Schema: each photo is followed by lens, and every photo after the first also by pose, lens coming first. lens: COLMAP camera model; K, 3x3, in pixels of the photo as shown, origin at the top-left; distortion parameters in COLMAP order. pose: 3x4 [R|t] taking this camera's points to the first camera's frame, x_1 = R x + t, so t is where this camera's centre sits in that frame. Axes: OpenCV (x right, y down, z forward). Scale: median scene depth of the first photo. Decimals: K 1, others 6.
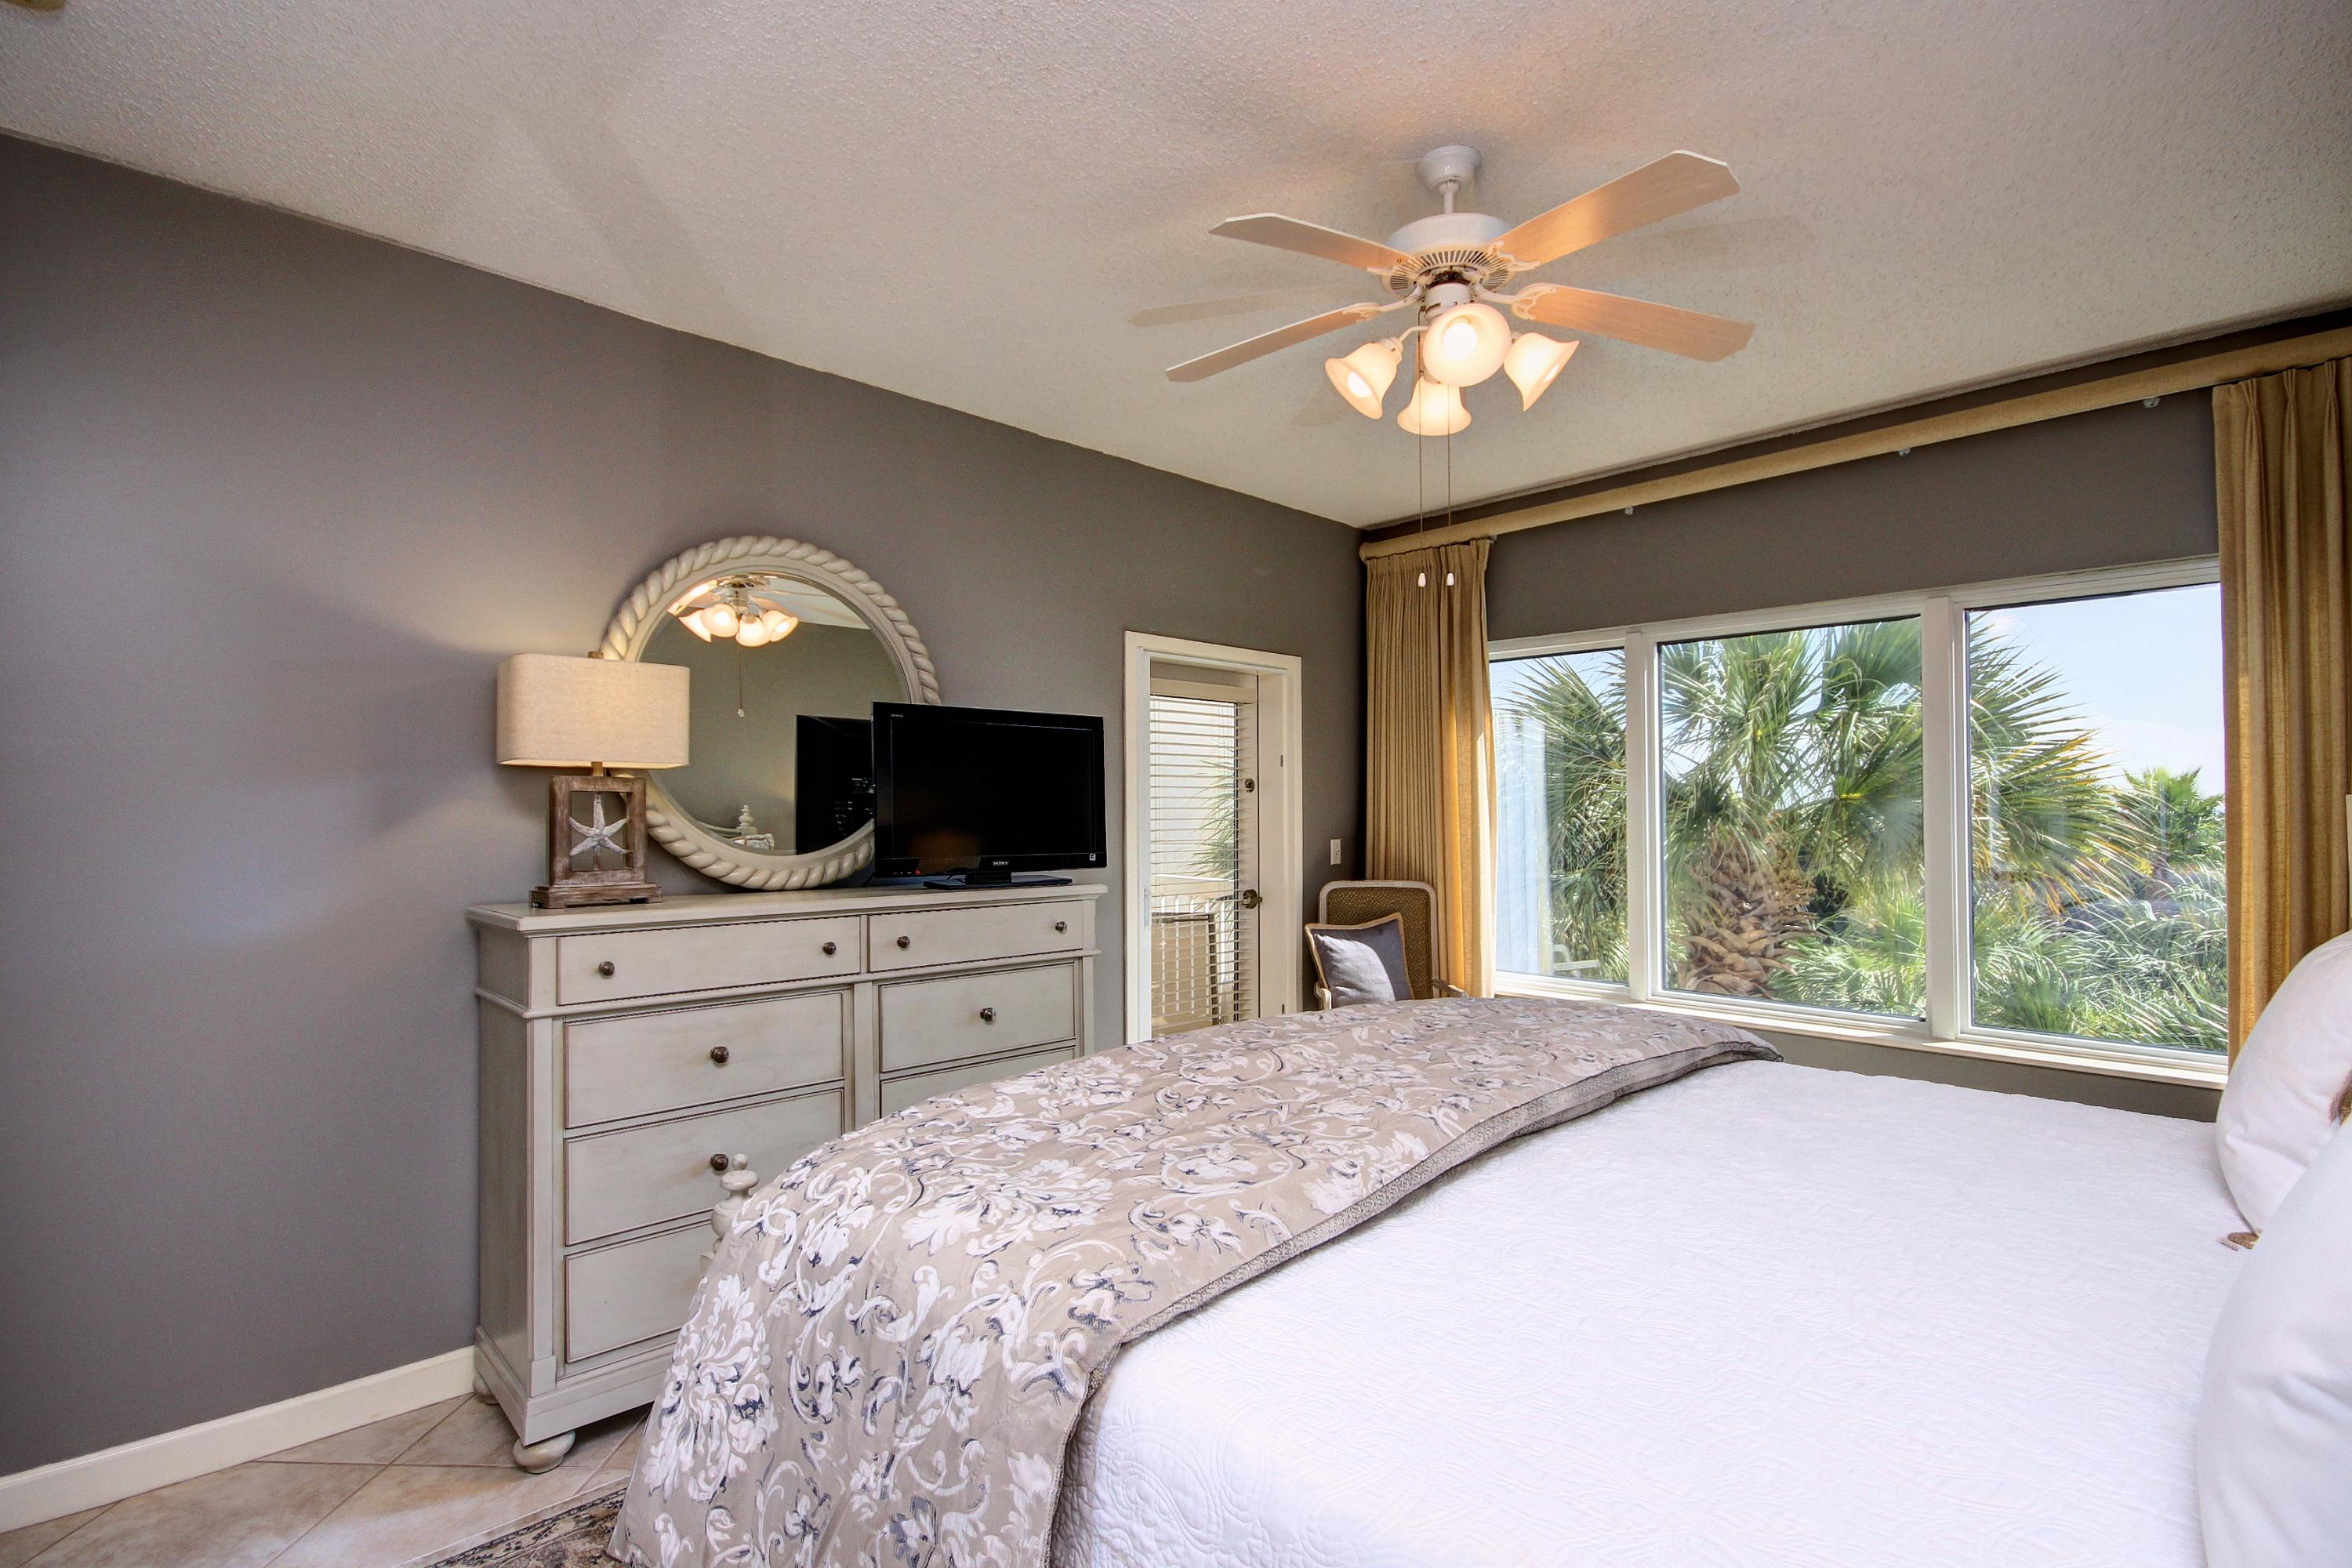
lens RADIAL K [[1094.9, 0, 1115.2], [0, 1094.9, 794.8], [0, 0, 1]] dist [-0.002879, -0.000832]
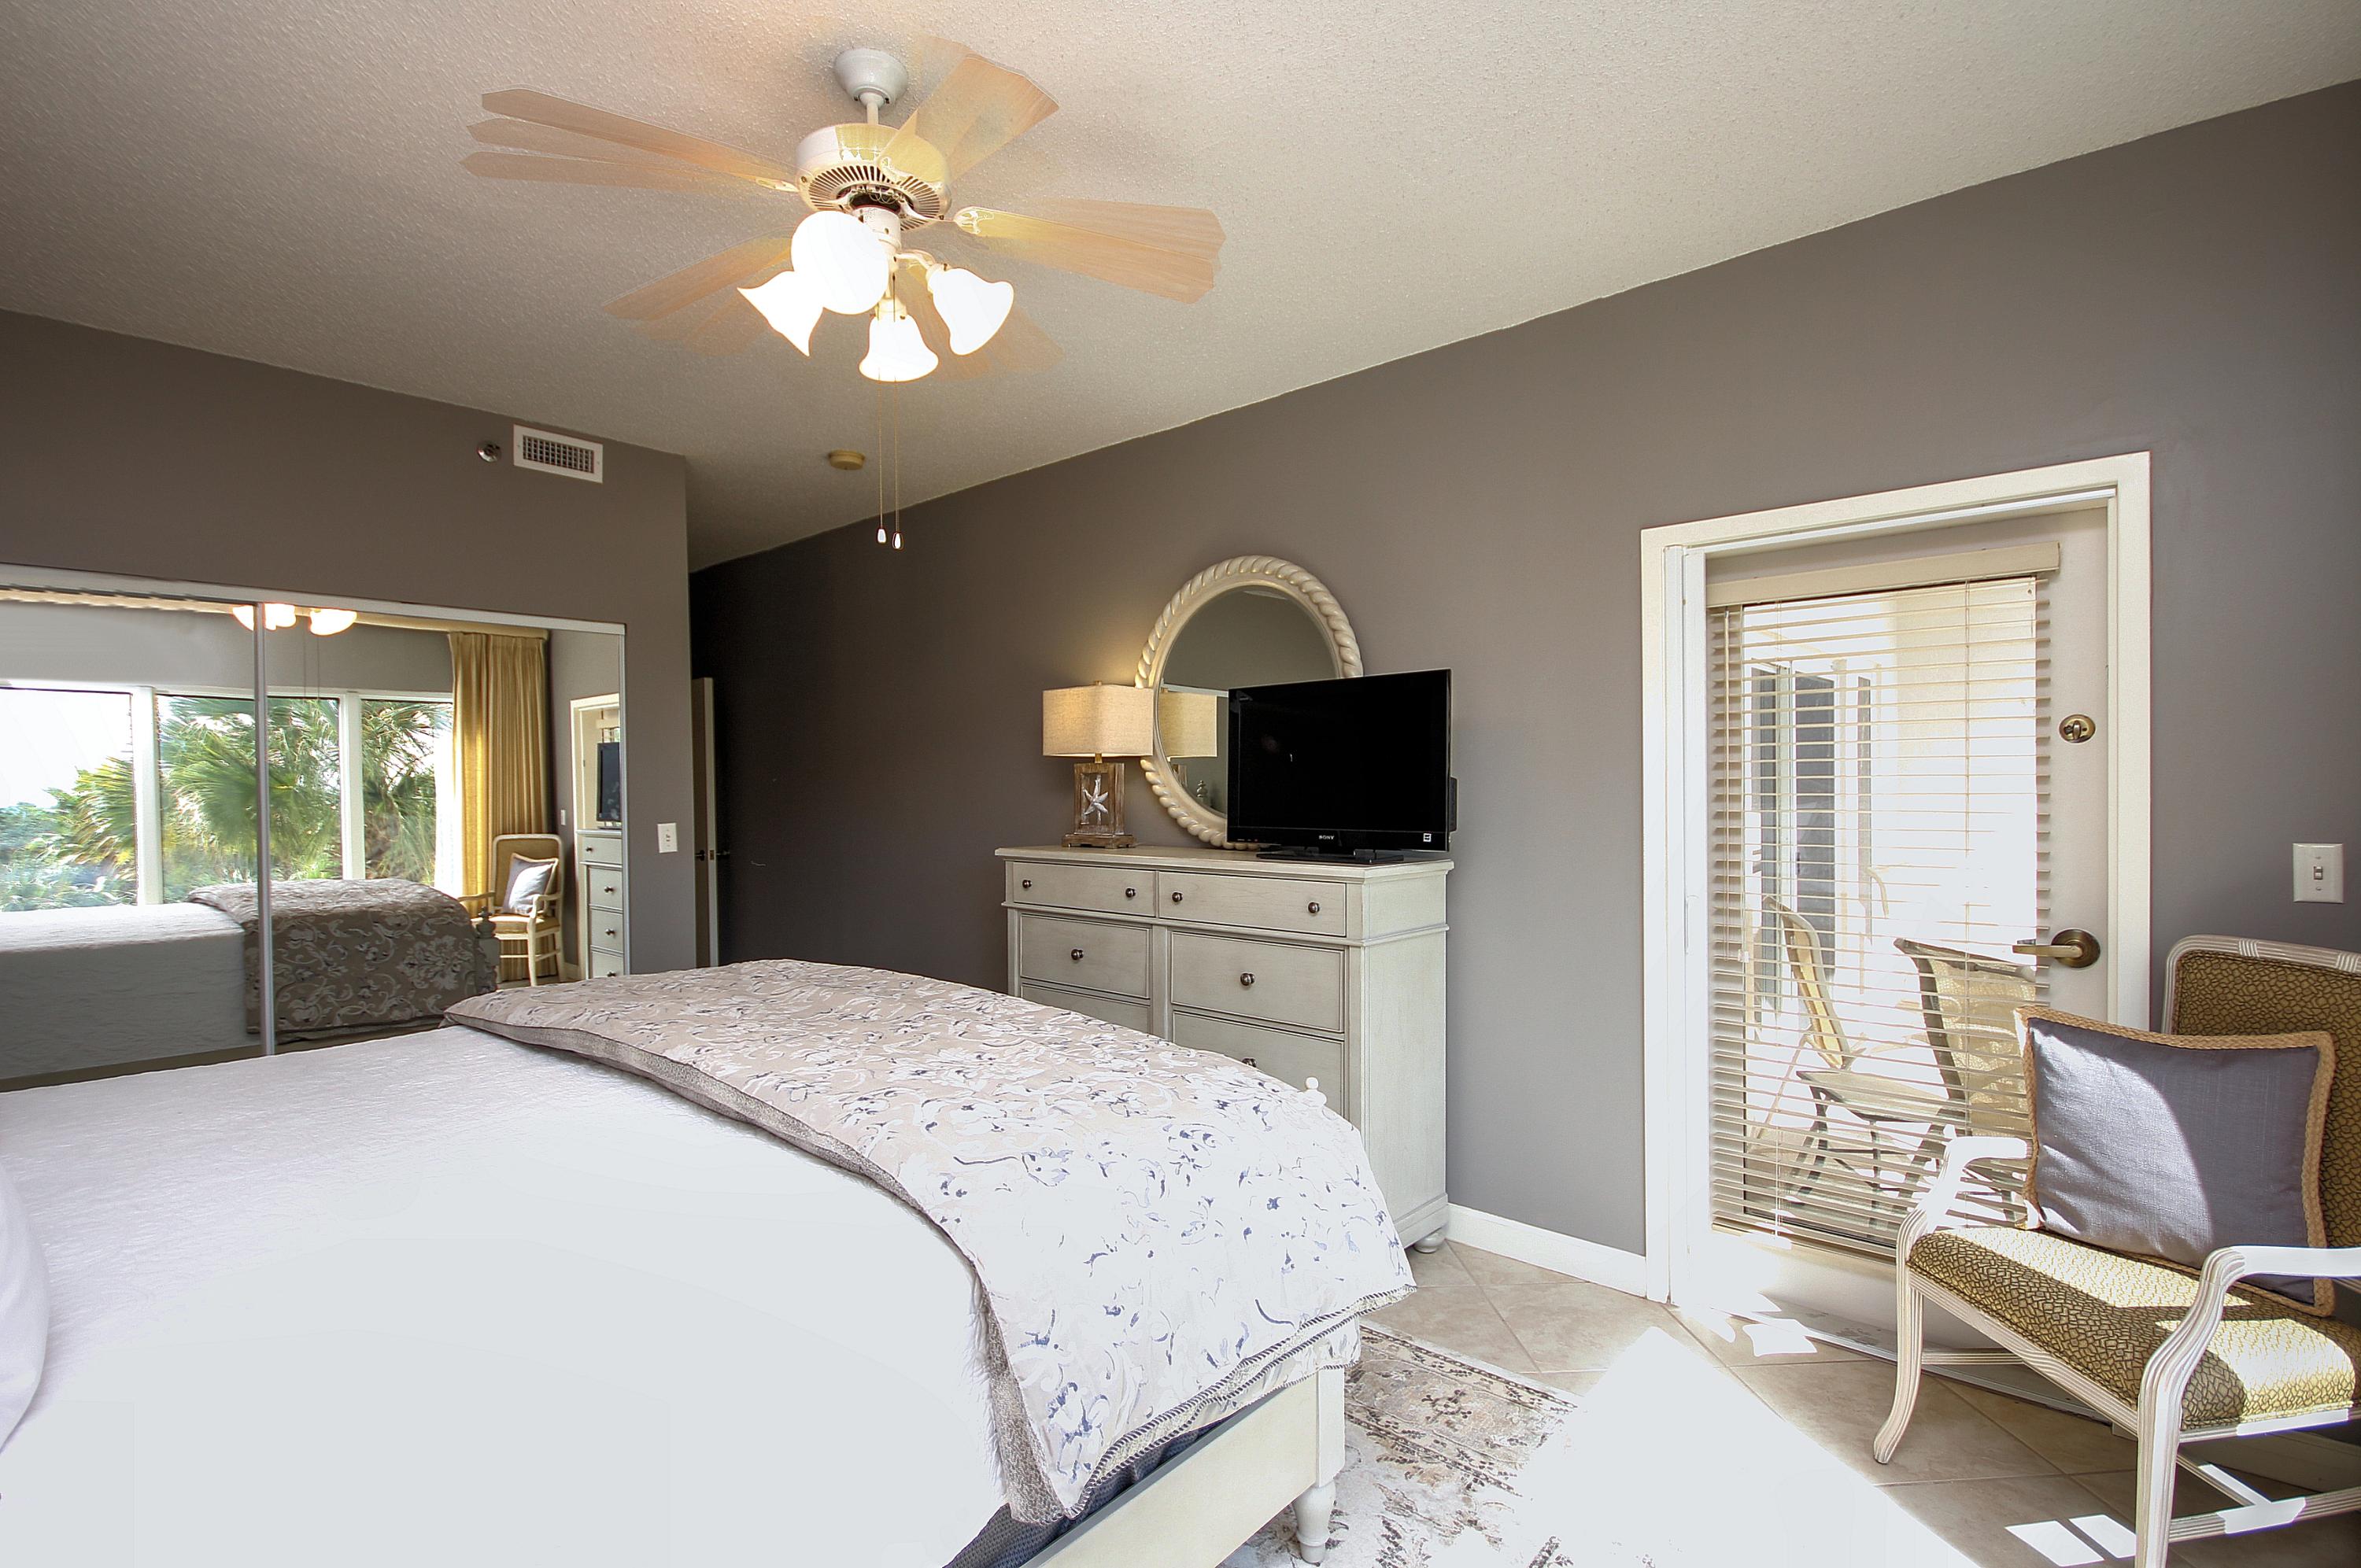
lens RADIAL K [[1125.0, 0, 1249.2], [0, 1125.0, 788.0], [0, 0, 1]] dist [0.001533, 0.000272]
pose [[0.123273, 0.002232, -0.992370, 0.704594], [0.022794, 0.999727, 0.005080, 0.009728], [0.992111, -0.023247, 0.123189, 0.651853]]
